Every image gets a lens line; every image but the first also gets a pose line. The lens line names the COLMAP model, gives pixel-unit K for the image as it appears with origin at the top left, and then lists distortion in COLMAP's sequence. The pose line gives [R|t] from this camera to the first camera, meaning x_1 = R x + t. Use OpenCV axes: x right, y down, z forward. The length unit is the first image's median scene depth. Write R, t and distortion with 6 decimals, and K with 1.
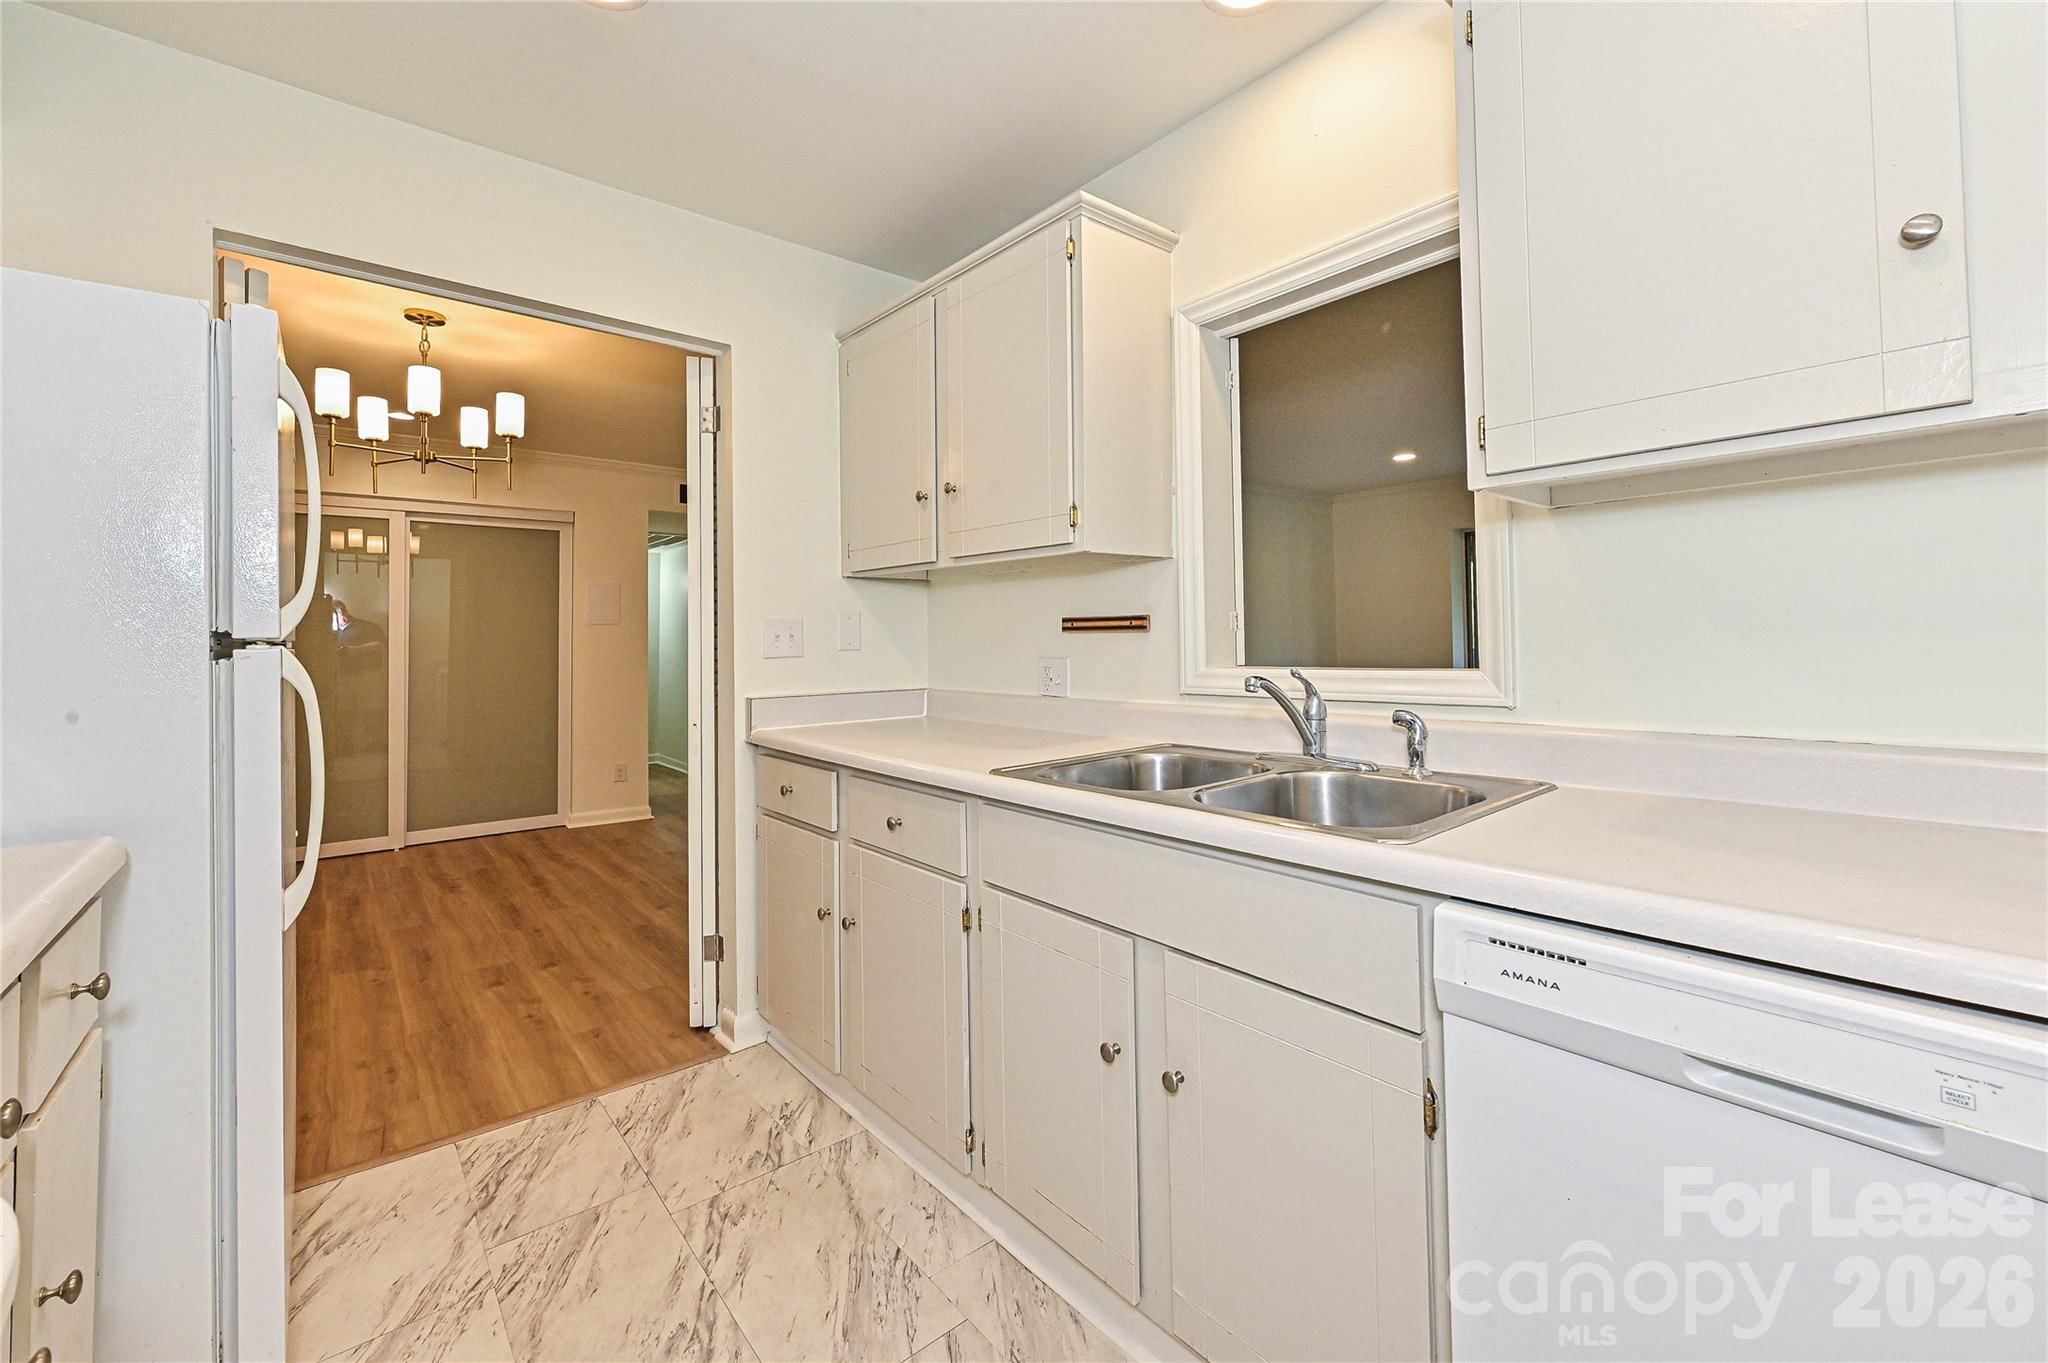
lens RADIAL K [[837.7, 0, 1024.0], [0, 837.7, 621.3], [0, 0, 1]] dist [0.000043, 0.000112]
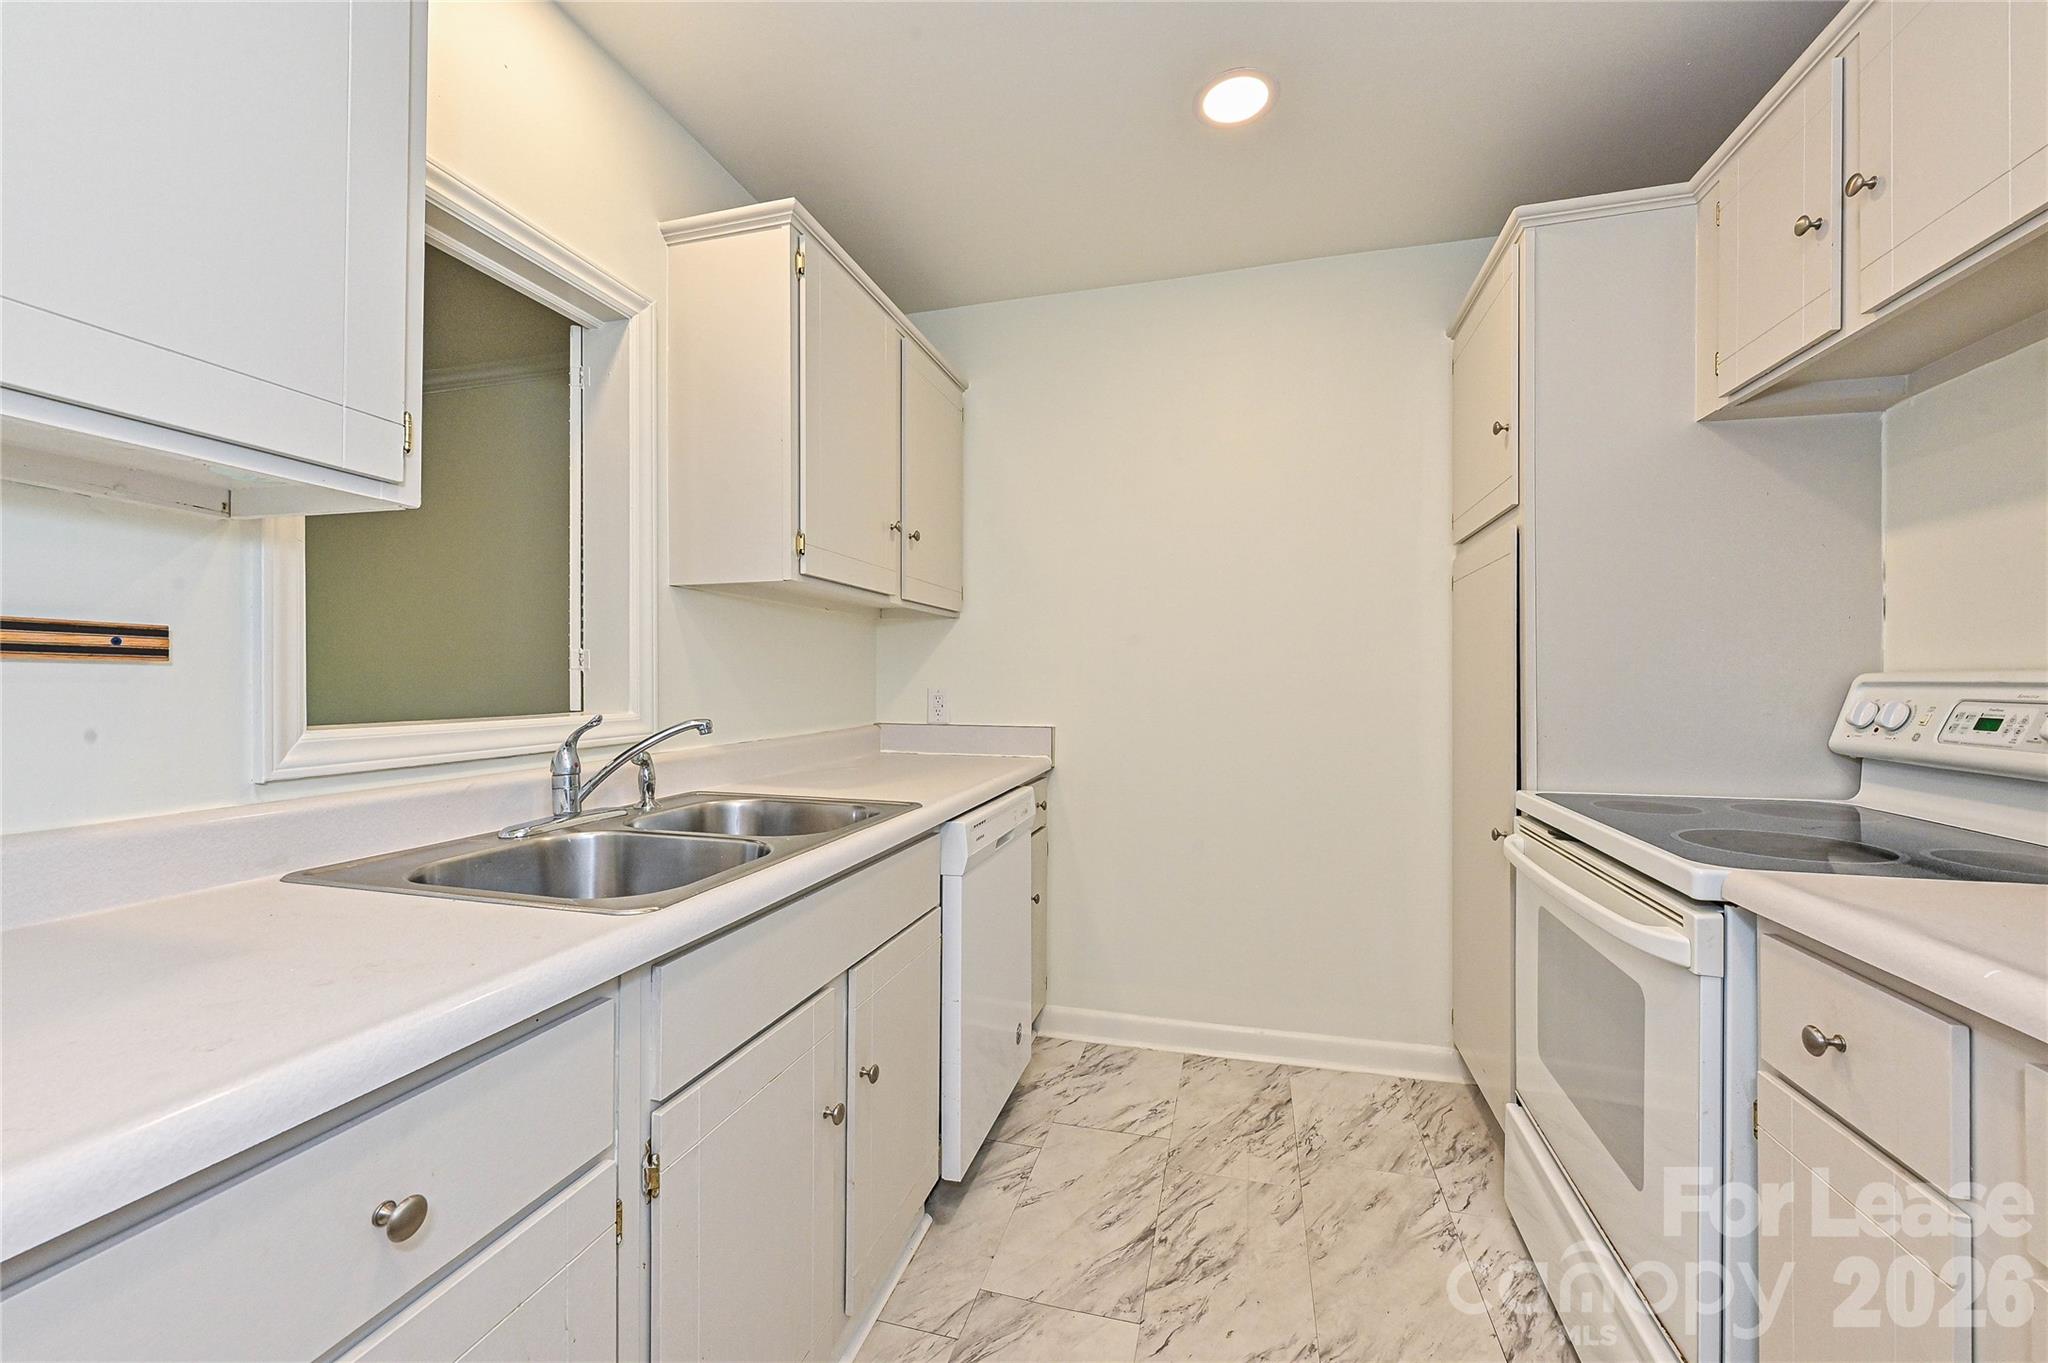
lens RADIAL K [[823.0, 0, 1017.5], [0, 823.0, 677.3], [0, 0, 1]] dist [-0.000335, 0.000128]
pose [[-0.568492, 0.020510, 0.822433, -0.492117], [-0.010354, 0.999432, -0.032081, 0.029901], [-0.822624, -0.026753, -0.567956, 0.852044]]
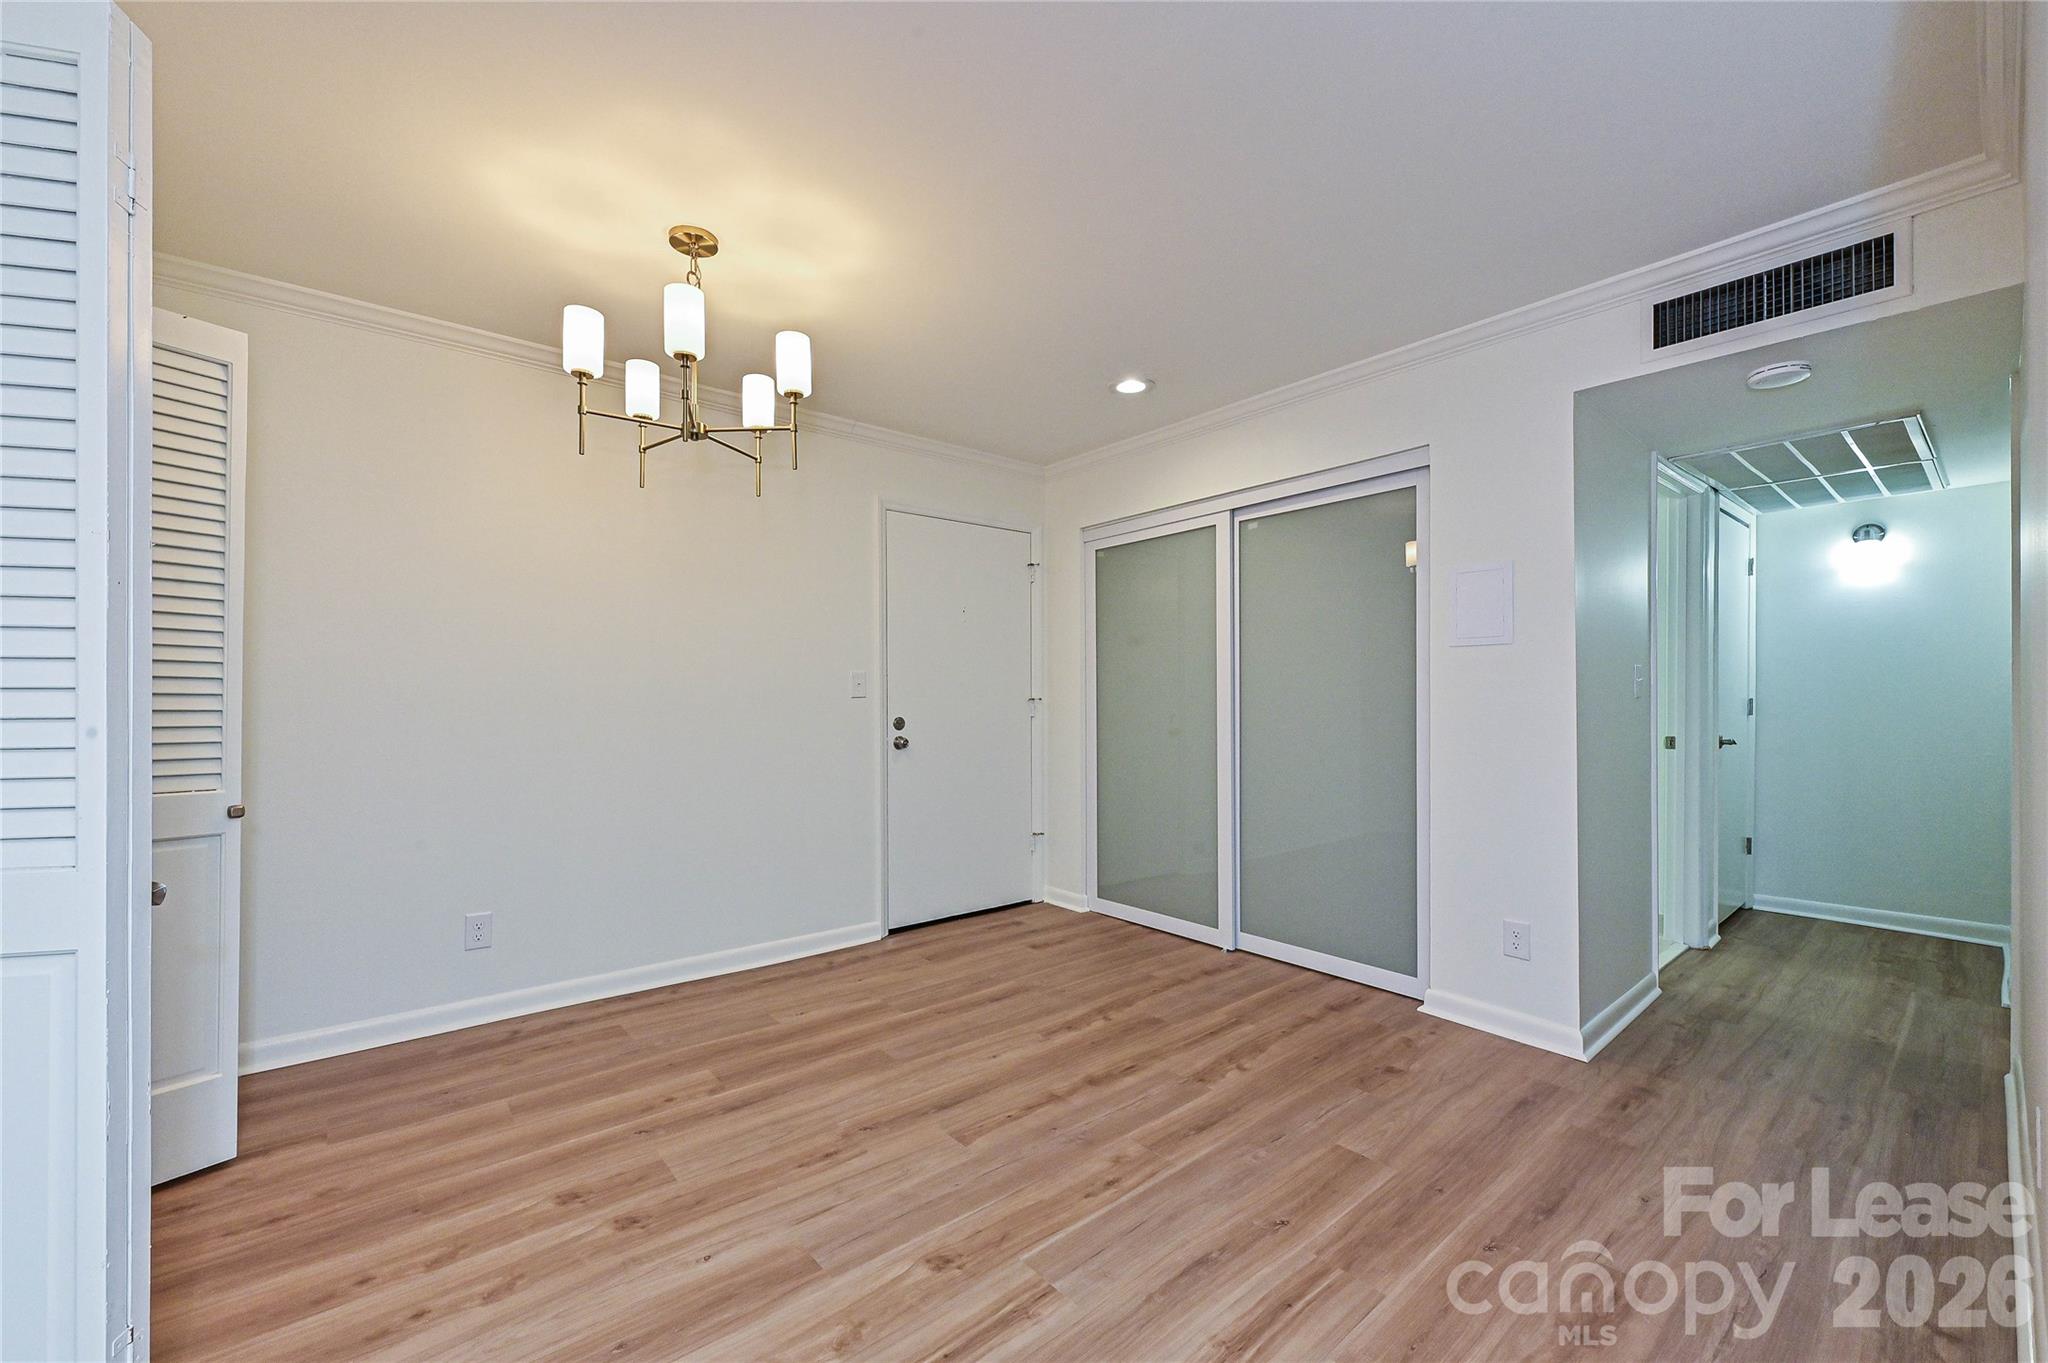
lens RADIAL K [[830.4, 0, 1022.5], [0, 830.4, 697.0], [0, 0, 1]] dist [-0.000544, -0.000136]
pose [[0.003470, 0.014368, -0.999891, 0.035233], [0.030088, 0.999443, 0.014465, 0.049320], [0.999541, -0.030134, 0.003035, 1.866955]]
